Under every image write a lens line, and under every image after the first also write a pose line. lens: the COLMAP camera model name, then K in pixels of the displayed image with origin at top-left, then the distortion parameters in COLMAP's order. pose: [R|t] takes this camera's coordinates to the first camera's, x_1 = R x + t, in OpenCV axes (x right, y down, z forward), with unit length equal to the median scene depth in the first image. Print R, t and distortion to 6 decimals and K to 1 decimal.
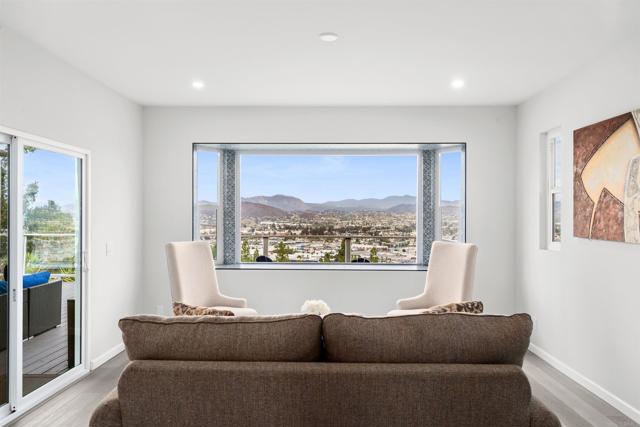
lens RADIAL K [[452.7, 0, 320.0], [0, 452.7, 213.5], [0, 0, 1]] dist [-0.000075, -0.000117]
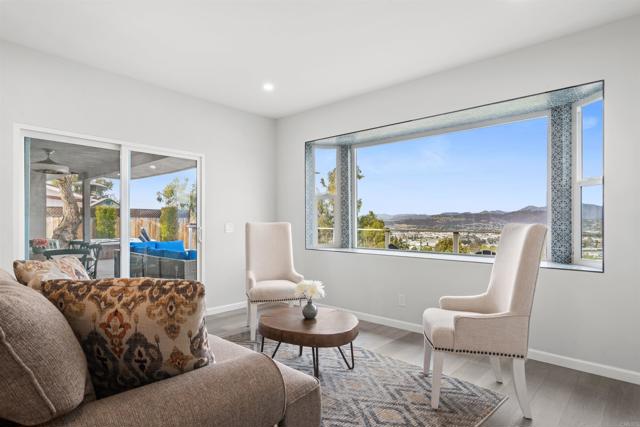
lens RADIAL K [[347.5, 0, 319.7], [0, 347.5, 224.2], [0, 0, 1]] dist [0.000527, -0.000100]
pose [[0.749064, 0.002377, -0.662494, 0.321261], [0.003156, 0.999969, 0.007156, 0.047532], [0.662491, -0.007451, 0.749033, 0.316517]]
